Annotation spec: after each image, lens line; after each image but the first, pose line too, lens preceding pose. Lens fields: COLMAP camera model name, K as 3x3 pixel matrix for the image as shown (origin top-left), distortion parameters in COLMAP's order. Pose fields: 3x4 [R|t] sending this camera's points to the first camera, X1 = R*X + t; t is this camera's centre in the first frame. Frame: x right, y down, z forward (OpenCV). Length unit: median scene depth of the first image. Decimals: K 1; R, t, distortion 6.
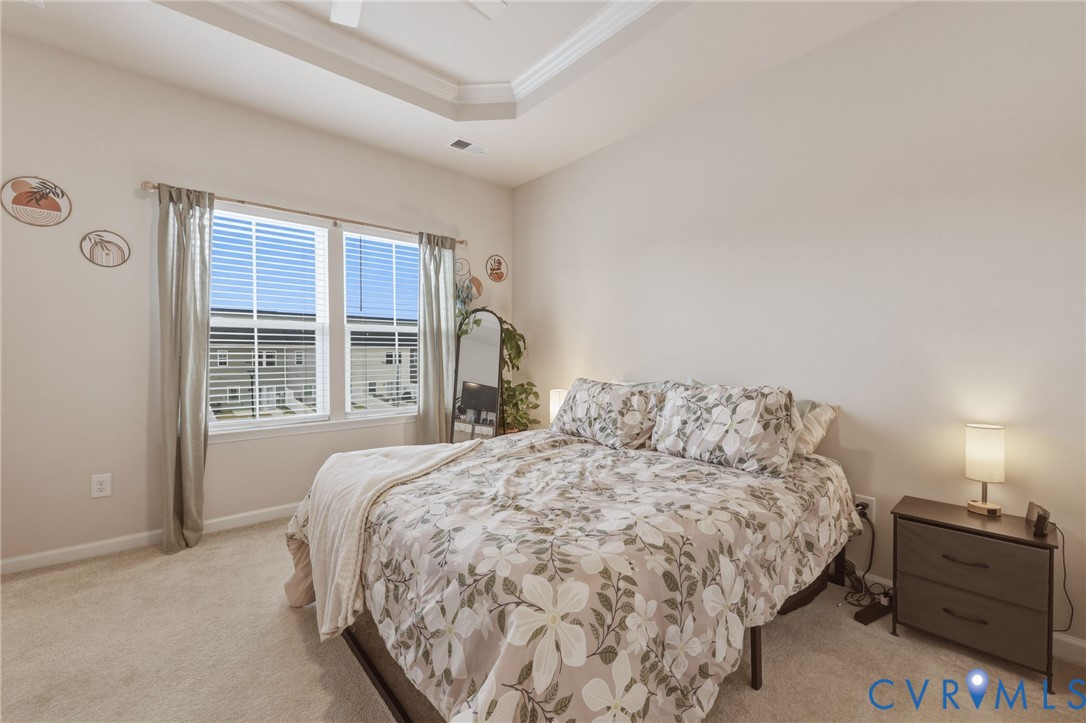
lens RADIAL K [[451.7, 0, 539.0], [0, 451.7, 362.6], [0, 0, 1]] dist [0.000937, 0.000161]
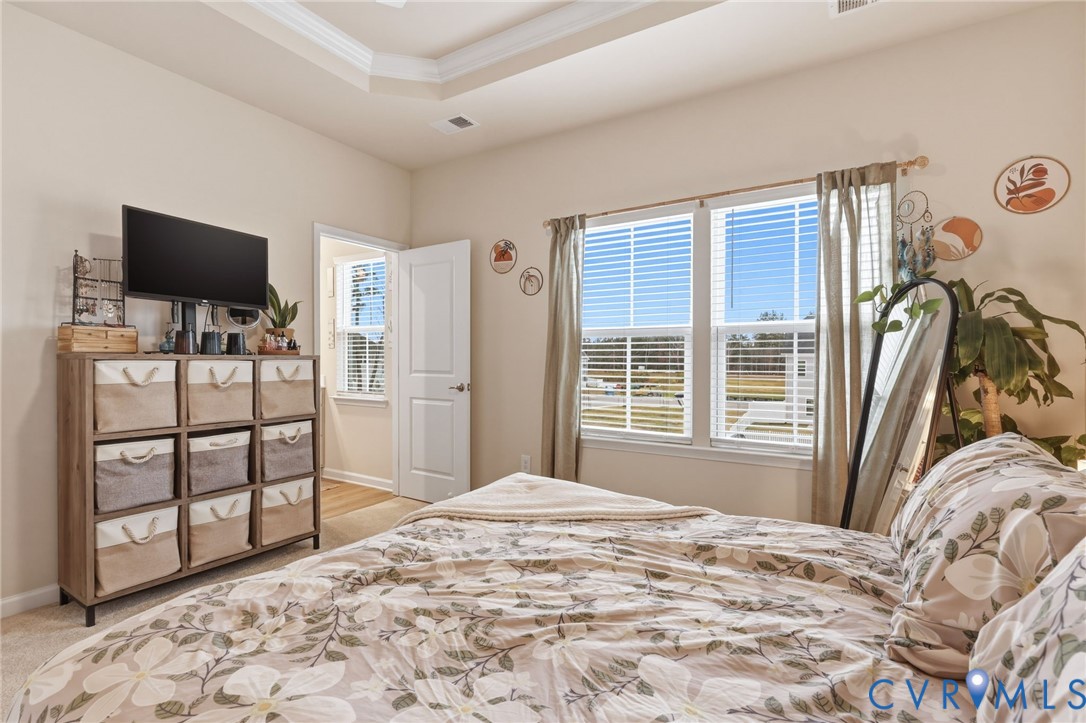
lens RADIAL K [[509.0, 0, 539.1], [0, 509.0, 364.8], [0, 0, 1]] dist [0.001282, 0.000443]
pose [[0.291874, 0.007286, -0.956429, 0.436605], [-0.025651, 0.999671, -0.000212, -0.013216], [0.956113, 0.024595, 0.291965, 0.590422]]
